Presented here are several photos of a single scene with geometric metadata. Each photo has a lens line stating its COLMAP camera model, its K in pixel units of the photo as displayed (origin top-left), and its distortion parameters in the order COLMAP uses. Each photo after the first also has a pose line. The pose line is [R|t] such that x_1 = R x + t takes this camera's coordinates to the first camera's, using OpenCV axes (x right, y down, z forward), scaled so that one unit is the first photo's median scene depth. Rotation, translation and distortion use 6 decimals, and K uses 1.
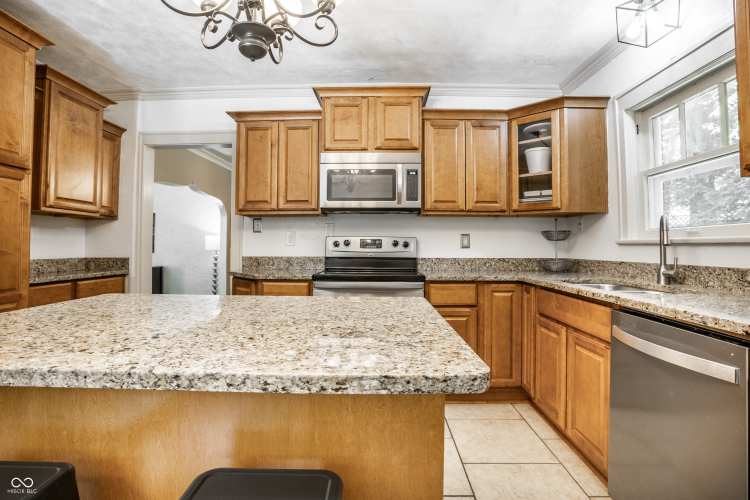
lens RADIAL K [[381.7, 0, 375.4], [0, 381.7, 238.2], [0, 0, 1]] dist [-0.089440, 0.040000]
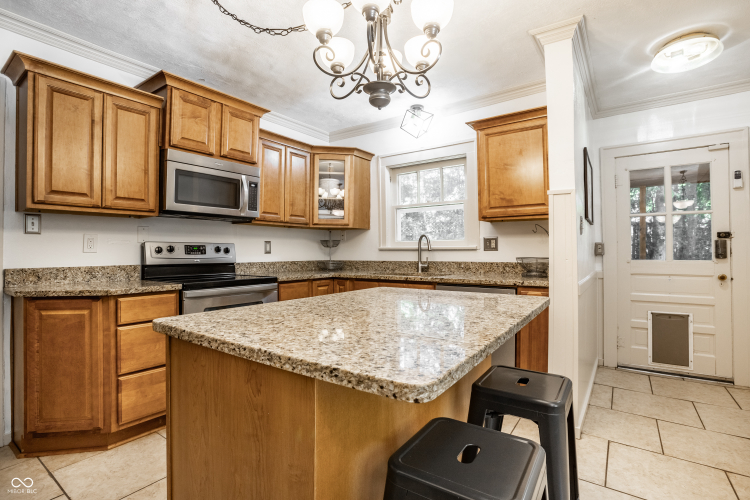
lens RADIAL K [[362.4, 0, 375.0], [0, 362.4, 250.0], [0, 0, 1]] dist [-0.067888, 0.000152]
pose [[0.562102, -0.002378, 0.827065, -0.555062], [-0.012922, 0.999849, 0.011657, -0.001429], [-0.826967, -0.017240, 0.561986, 0.127282]]
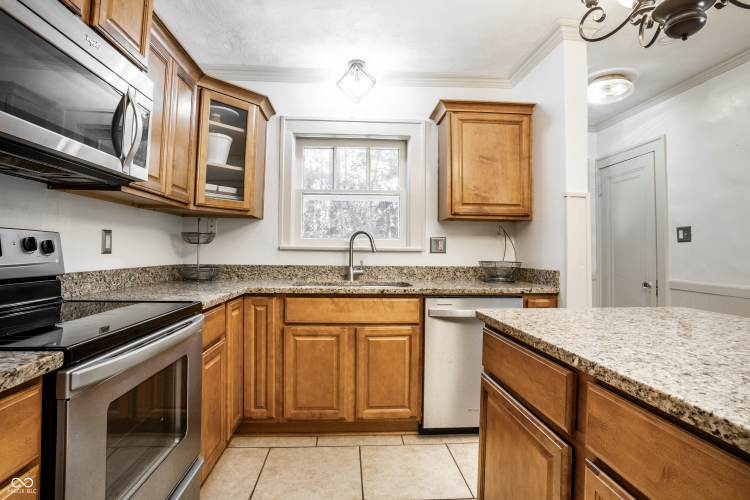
lens RADIAL K [[381.7, 0, 375.4], [0, 381.7, 238.2], [0, 0, 1]] dist [-0.089440, 0.040000]
pose [[-0.086378, 0.028516, 0.995854, -0.434453], [-0.033937, 0.998926, -0.031548, 0.007014], [-0.995684, -0.036521, -0.085318, 0.711690]]
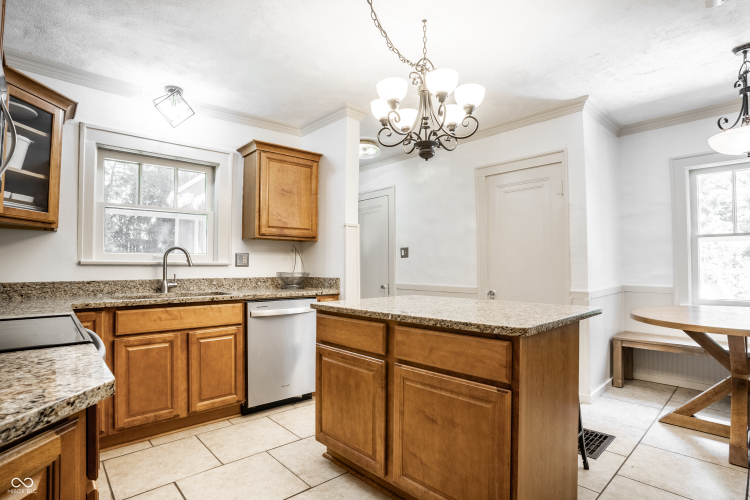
lens RADIAL K [[375.0, 0, 378.4], [0, 375.0, 256.8], [0, 0, 1]] dist [-0.085545, 0.037483]
pose [[-0.689500, 0.015462, 0.724121, -0.578415], [-0.017383, 0.999131, -0.037886, 0.015288], [-0.724077, -0.038710, -0.688631, 0.953015]]
